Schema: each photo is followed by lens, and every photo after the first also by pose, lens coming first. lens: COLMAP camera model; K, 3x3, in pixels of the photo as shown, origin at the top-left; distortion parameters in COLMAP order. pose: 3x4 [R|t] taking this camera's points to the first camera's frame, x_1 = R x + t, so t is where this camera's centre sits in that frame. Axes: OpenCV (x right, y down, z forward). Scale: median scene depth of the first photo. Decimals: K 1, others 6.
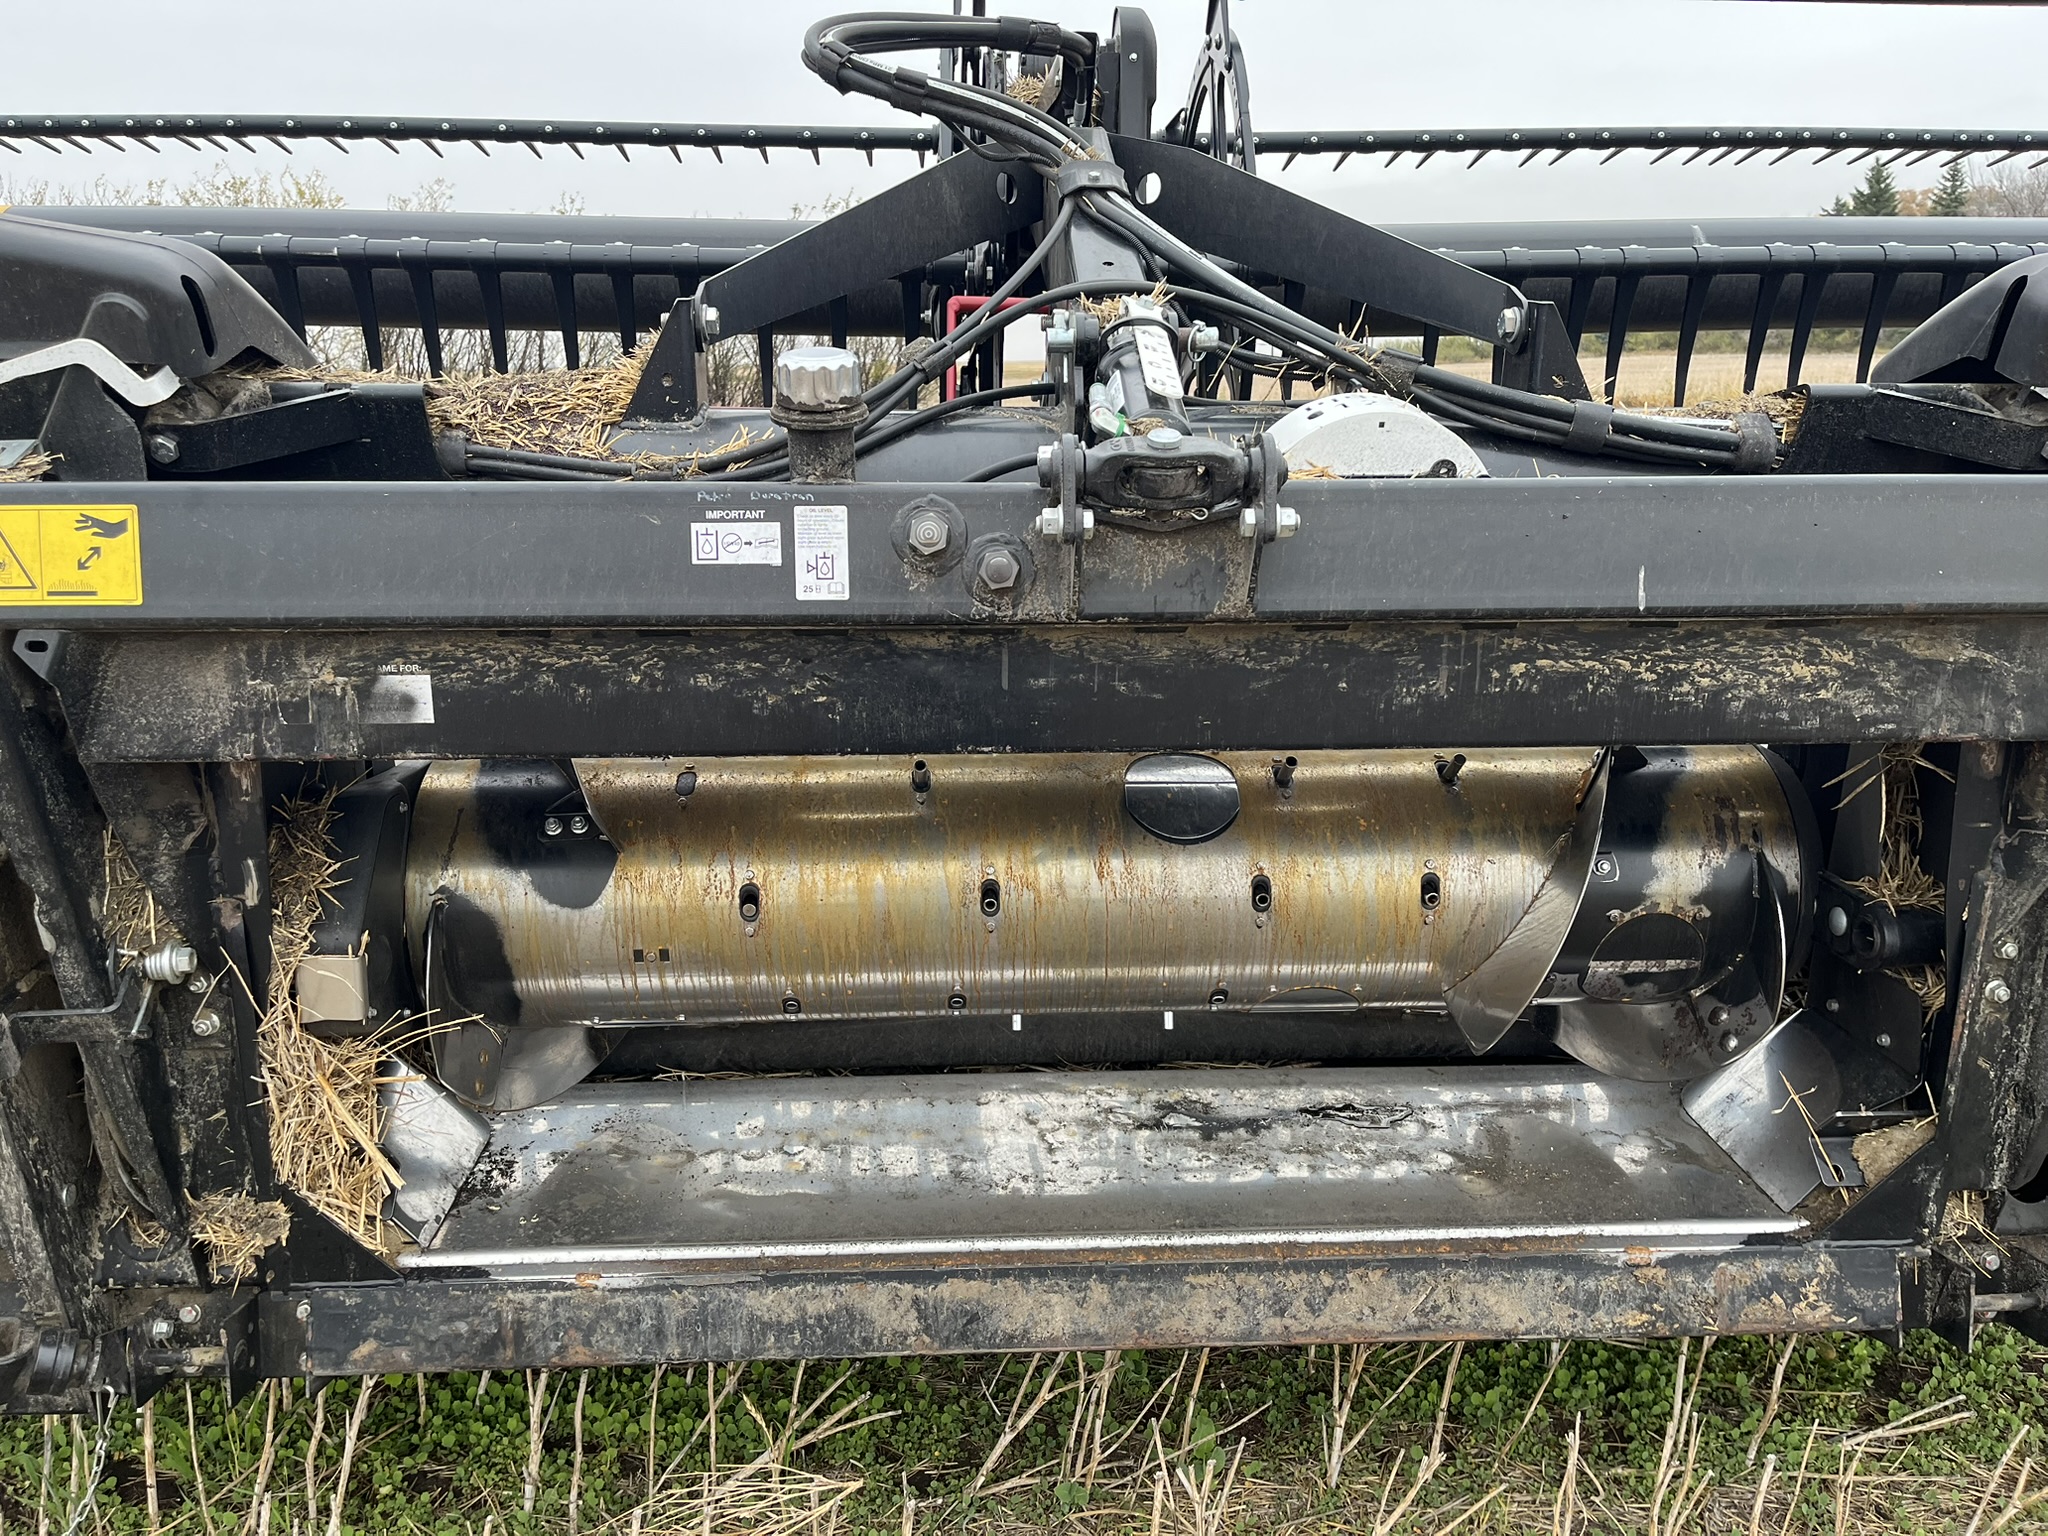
lens RADIAL K [[1556.4, 0, 1024.0], [0, 1556.4, 768.0], [0, 0, 1]] dist [0.068551, -0.124727]
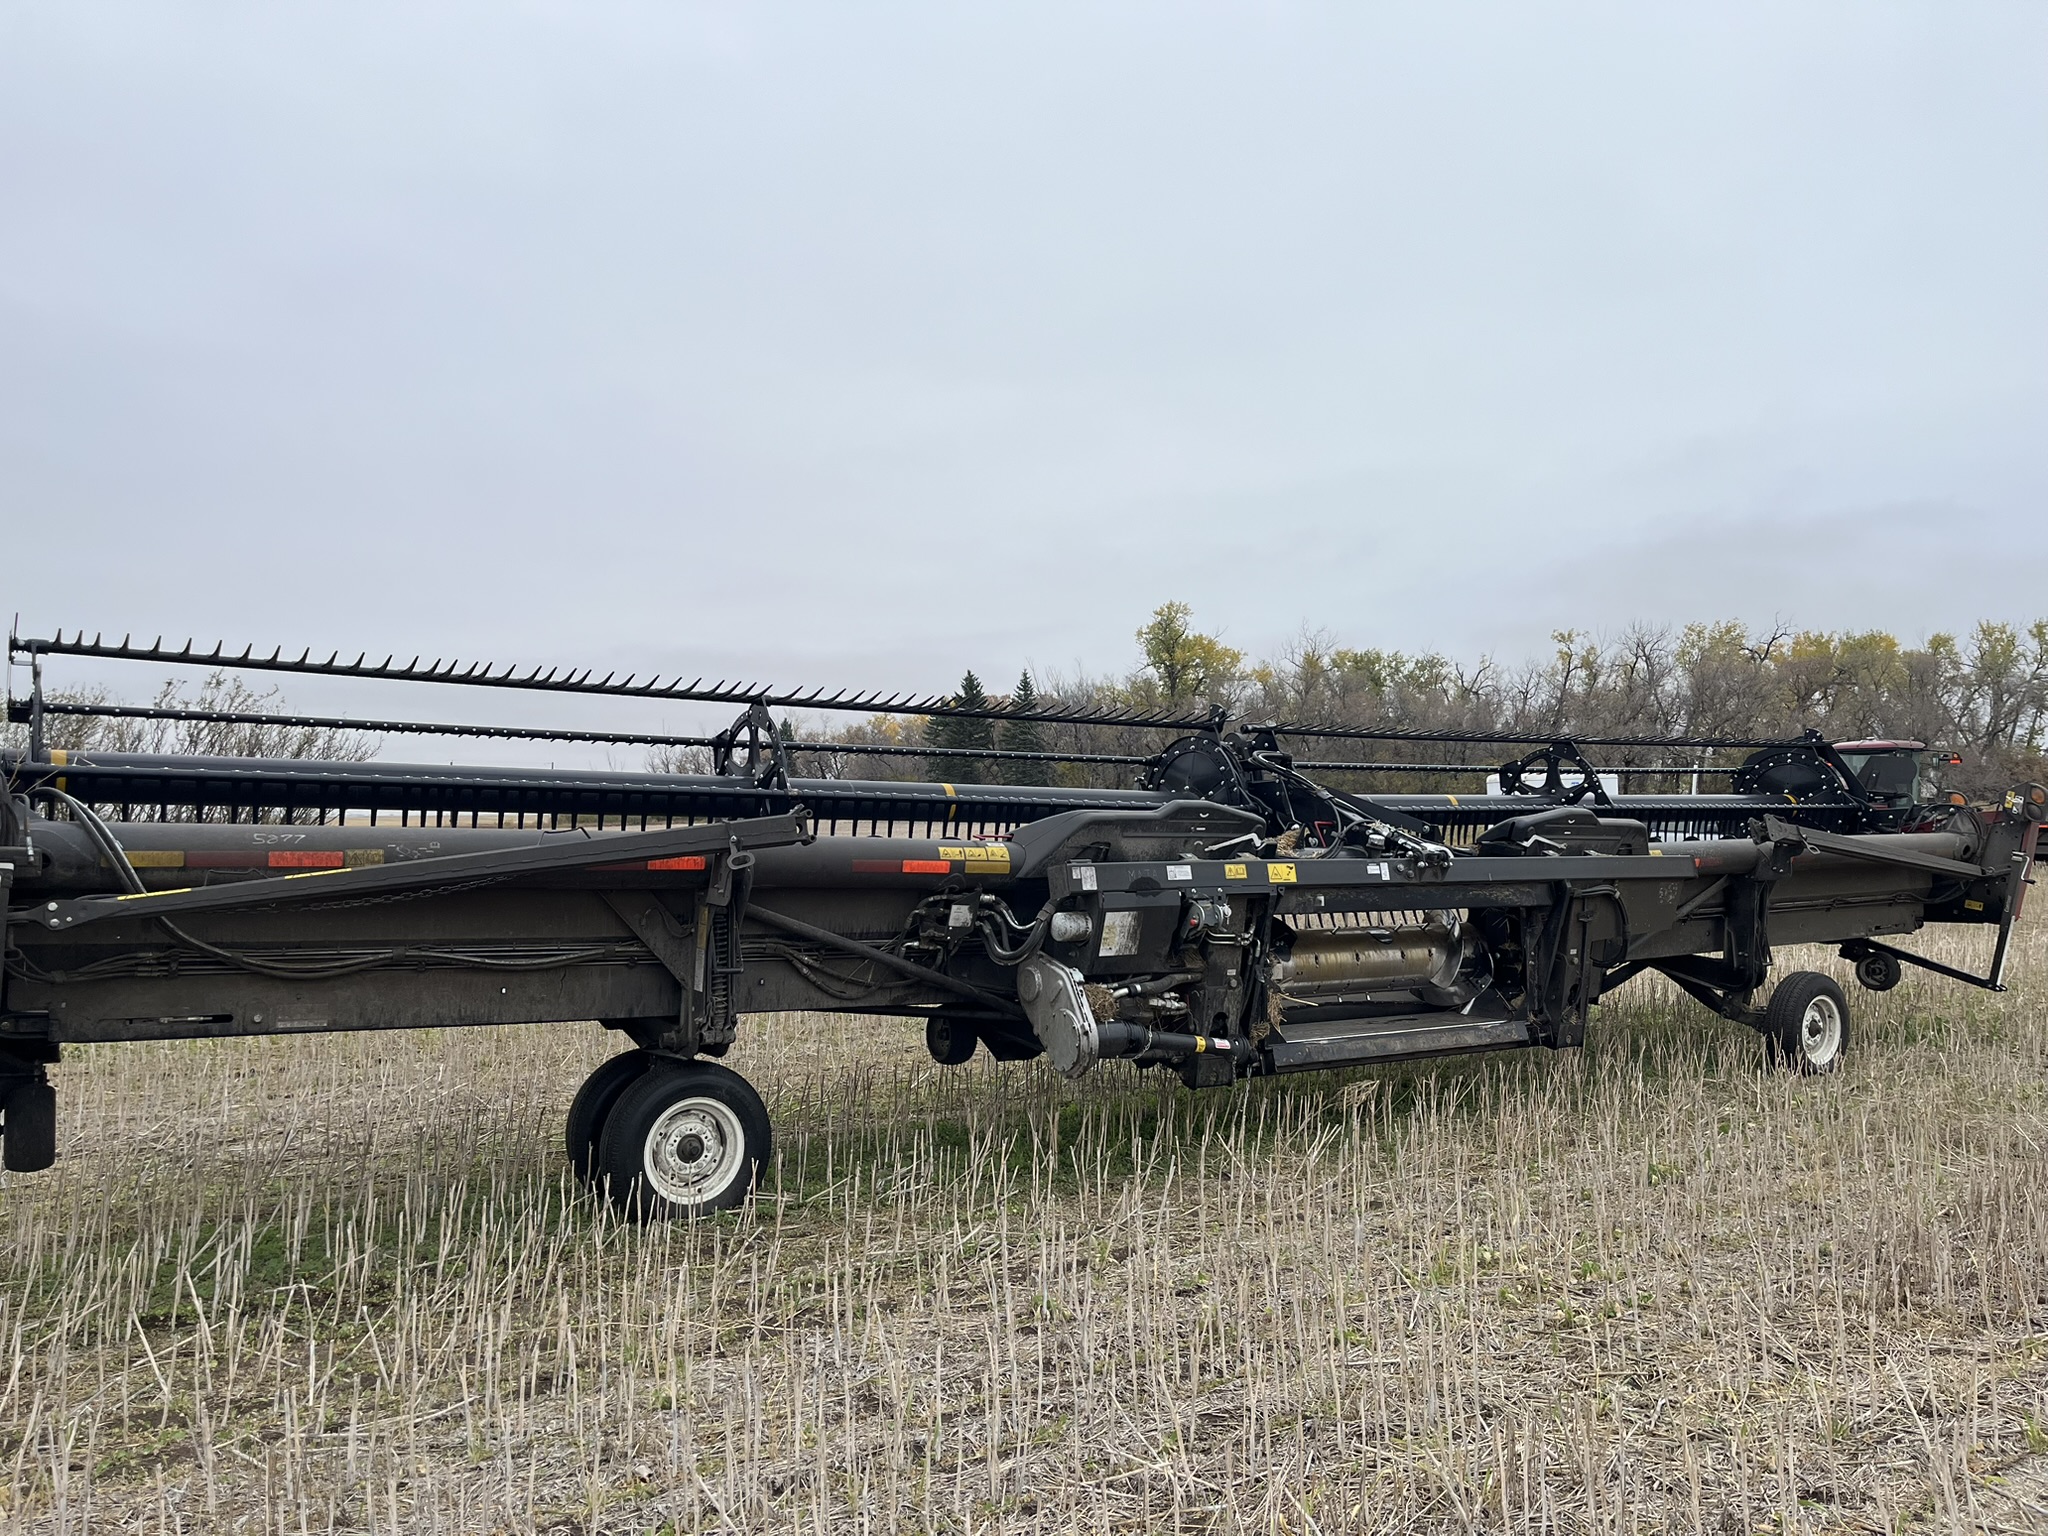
lens RADIAL K [[1556.4, 0, 1024.0], [0, 1556.4, 768.0], [0, 0, 1]] dist [0.068551, -0.124727]
pose [[0.861262, 0.018455, 0.507826, -3.228601], [0.127604, 0.959466, -0.251282, 0.586411], [-0.491879, 0.281220, 0.823996, -2.402038]]
